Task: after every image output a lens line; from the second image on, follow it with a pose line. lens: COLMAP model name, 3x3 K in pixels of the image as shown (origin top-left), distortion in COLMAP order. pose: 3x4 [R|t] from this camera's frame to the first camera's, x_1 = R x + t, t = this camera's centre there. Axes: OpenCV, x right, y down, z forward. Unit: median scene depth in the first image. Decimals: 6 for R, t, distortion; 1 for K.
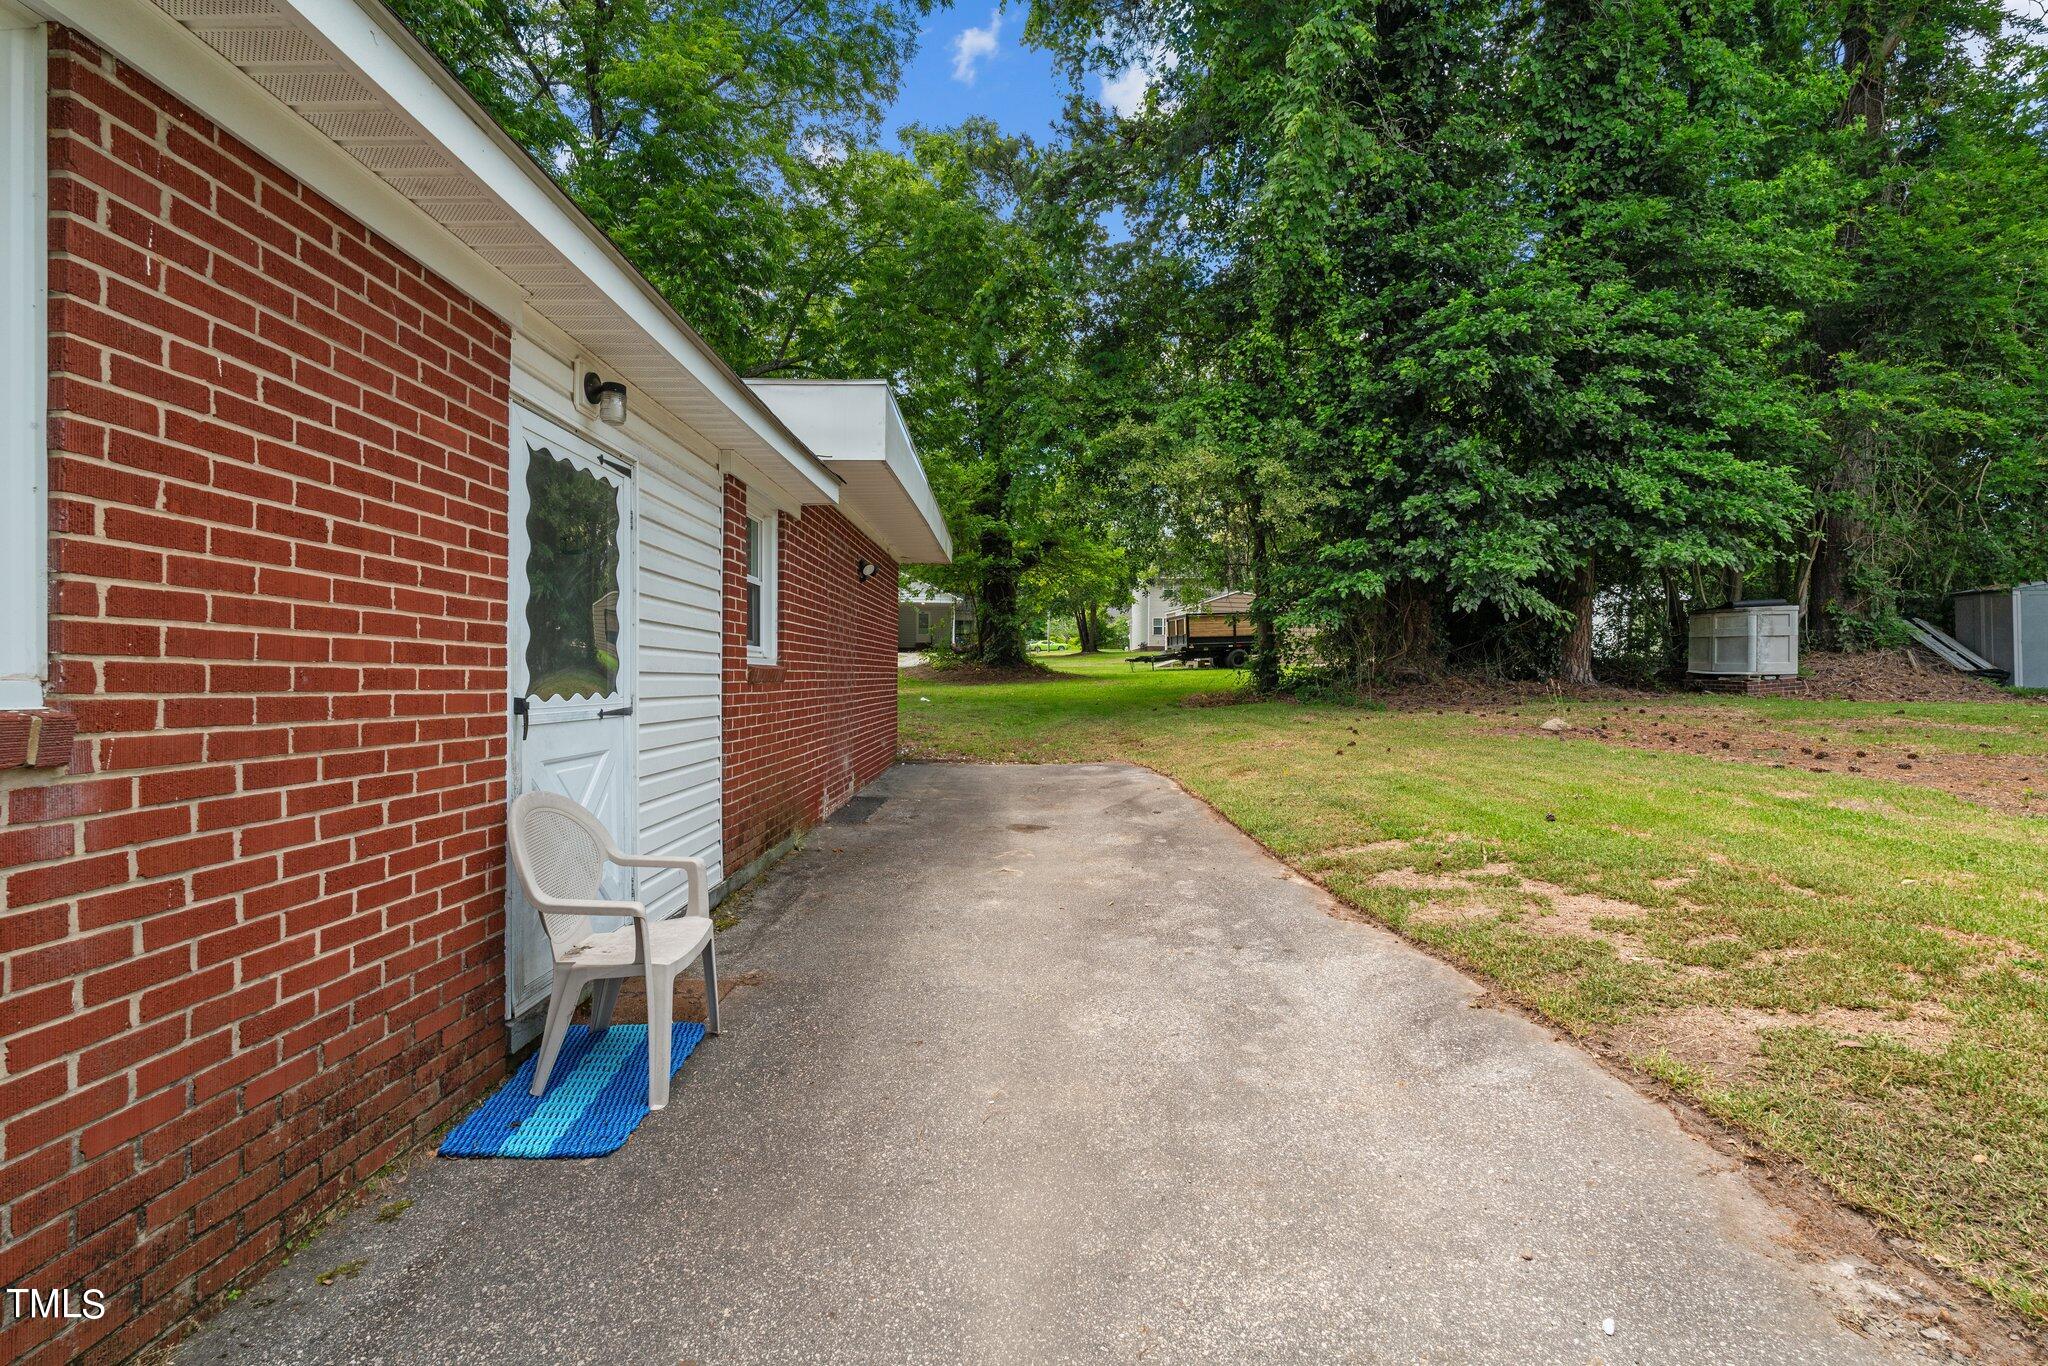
lens RADIAL K [[914.6, 0, 1025.7], [0, 914.6, 681.5], [0, 0, 1]] dist [0.002752, 0.000438]
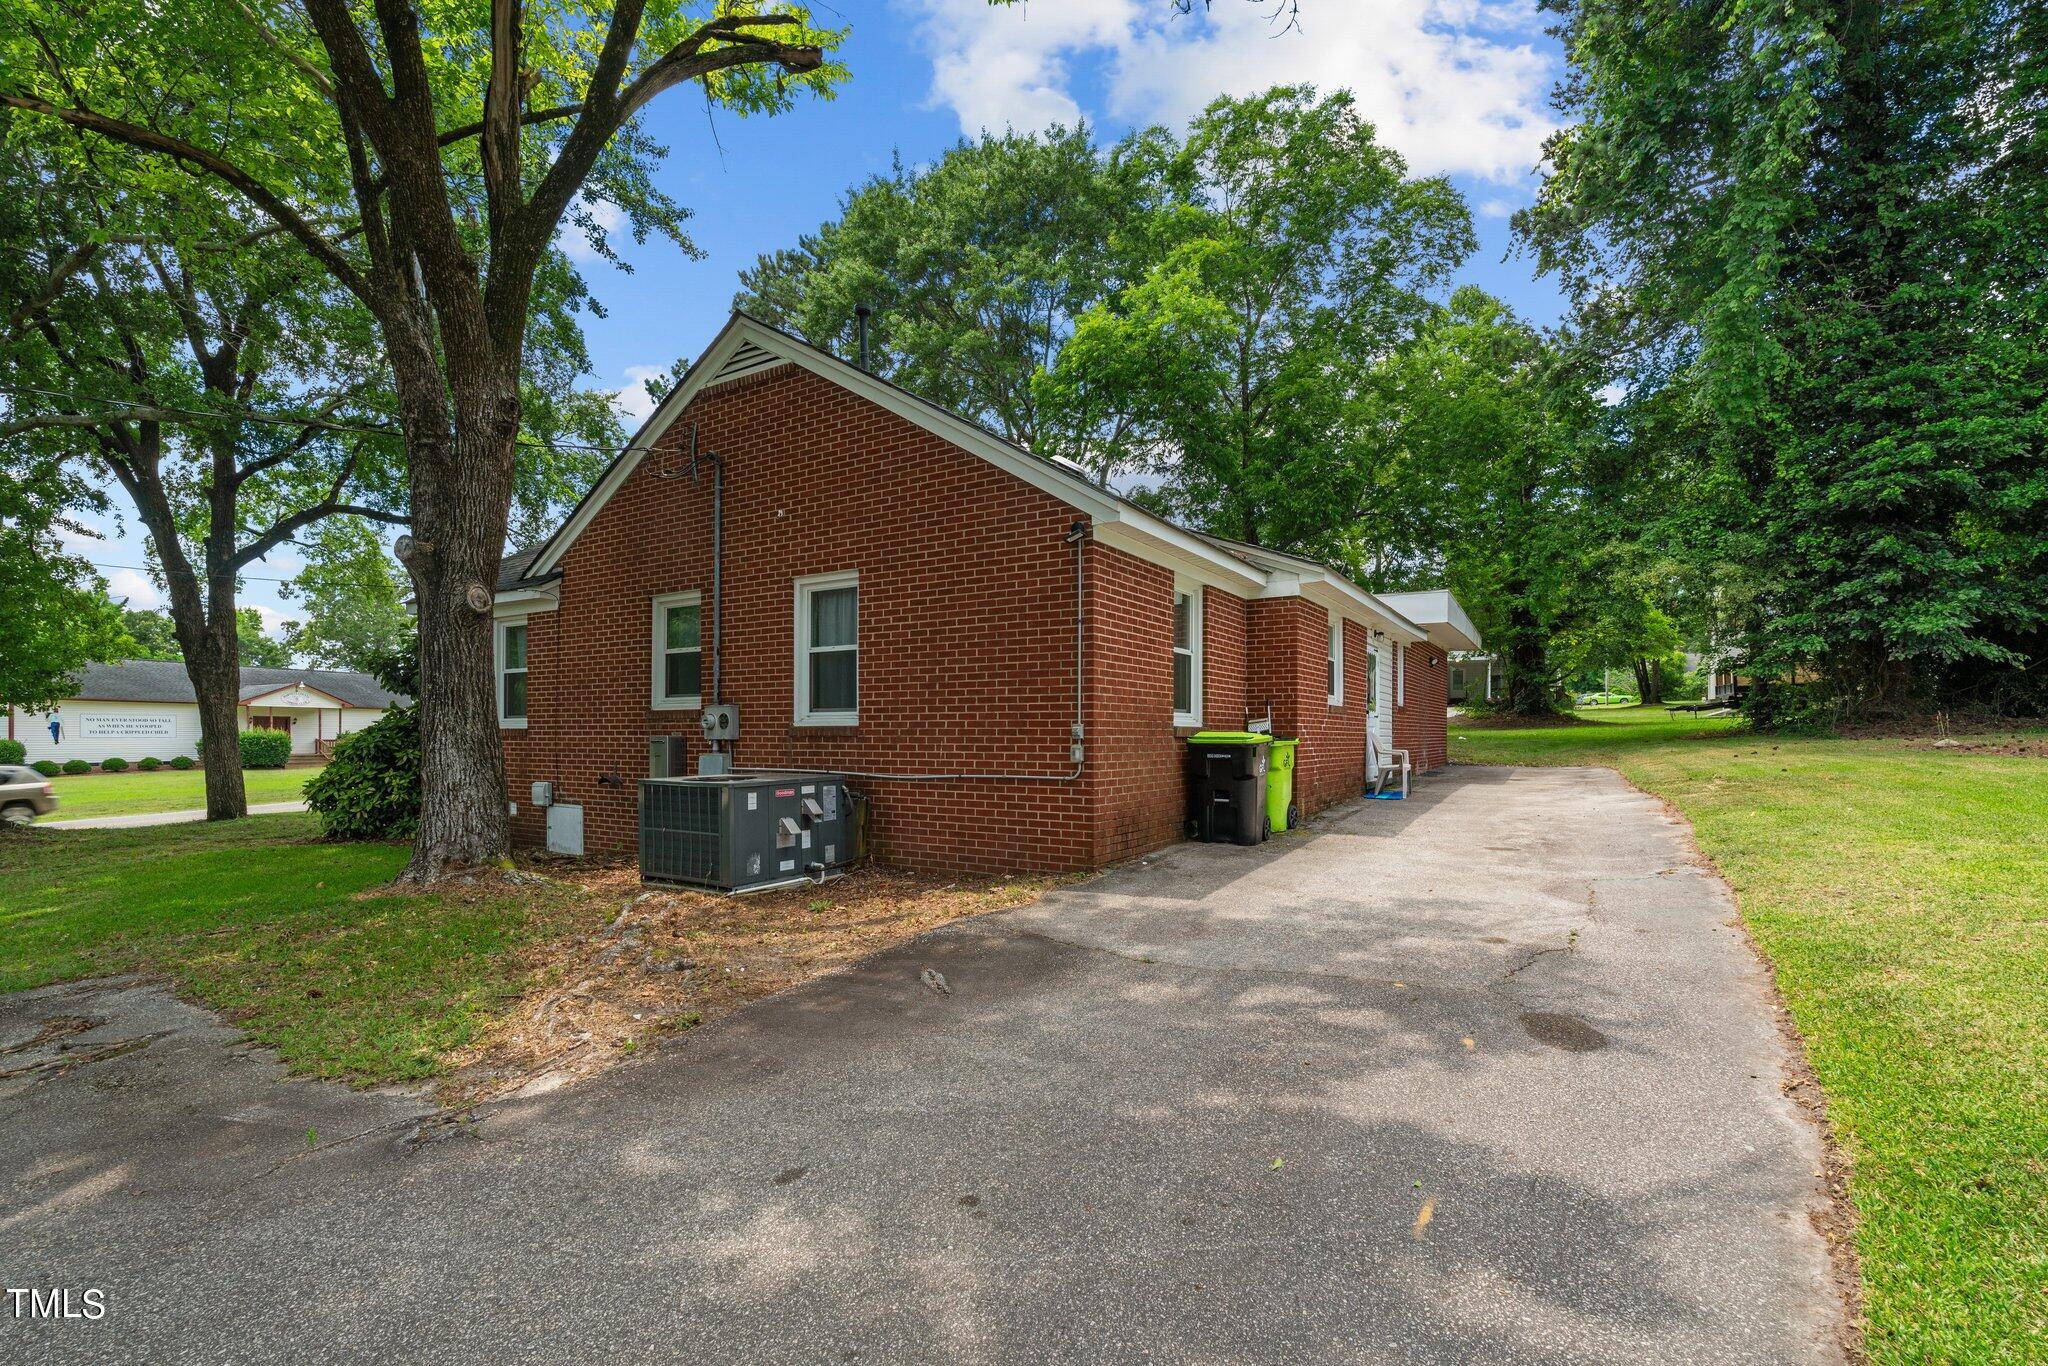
lens RADIAL K [[914.6, 0, 1042.2], [0, 914.6, 742.7], [0, 0, 1]] dist [0.002752, 0.000438]
pose [[0.859519, -0.000095, -0.511104, 0.079908], [0.000634, 0.999999, 0.000881, 0.038148], [0.511104, -0.001081, 0.859518, -0.790096]]
